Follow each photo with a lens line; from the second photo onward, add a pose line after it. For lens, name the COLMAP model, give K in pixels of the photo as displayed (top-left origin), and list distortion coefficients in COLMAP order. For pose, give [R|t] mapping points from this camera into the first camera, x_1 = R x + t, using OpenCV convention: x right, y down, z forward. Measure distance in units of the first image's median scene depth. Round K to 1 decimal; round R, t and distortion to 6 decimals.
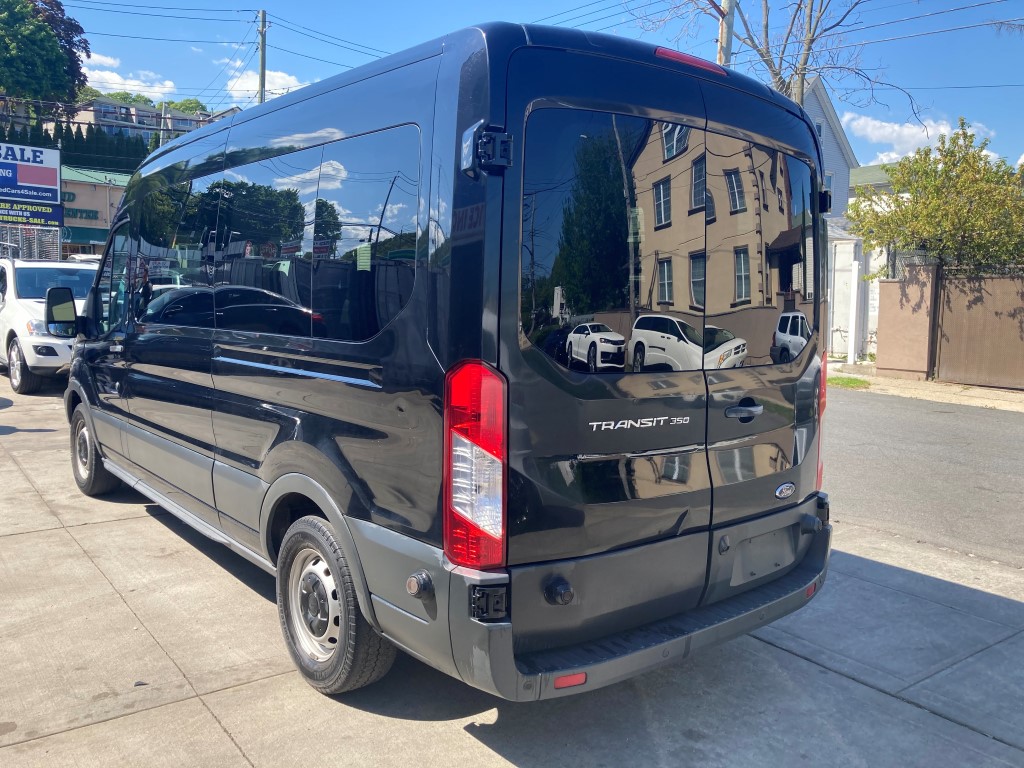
lens RADIAL K [[849.7, 0, 512.0], [0, 849.7, 384.0], [0, 0, 1]] dist [-0.016968, -0.011379]
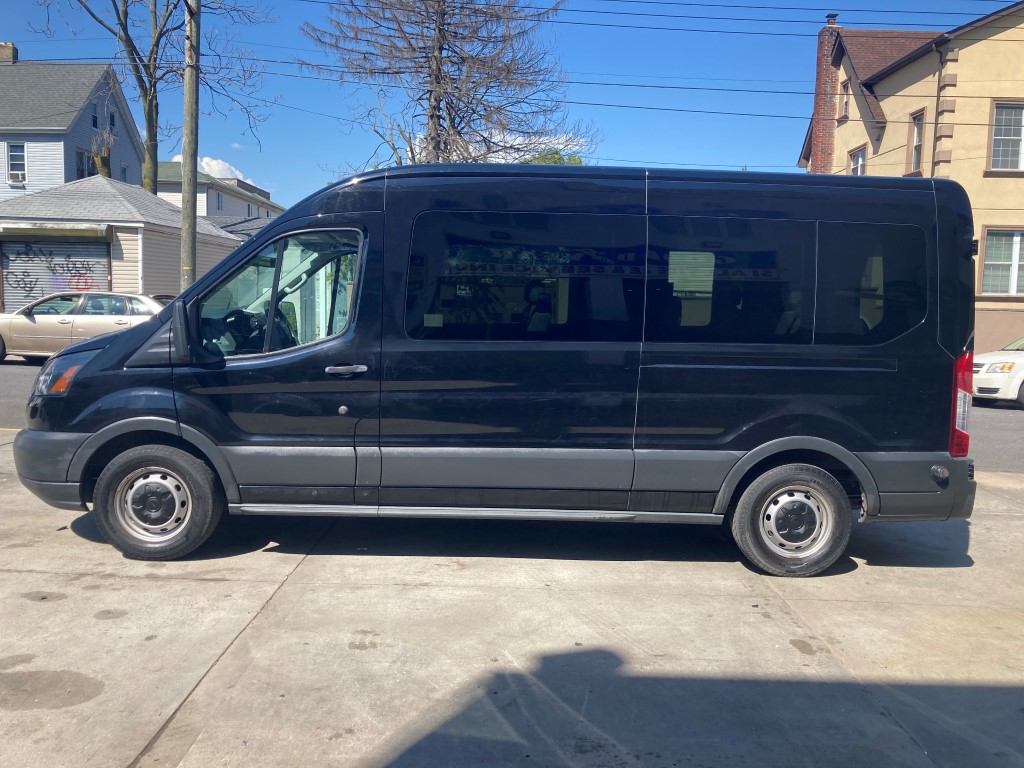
lens RADIAL K [[849.7, 0, 512.0], [0, 849.7, 384.0], [0, 0, 1]] dist [-0.016968, -0.011379]
pose [[0.638293, -0.086966, 0.764866, -1.731007], [0.075505, 0.995880, 0.050223, -0.104384], [-0.766082, 0.025694, 0.642229, 0.412343]]
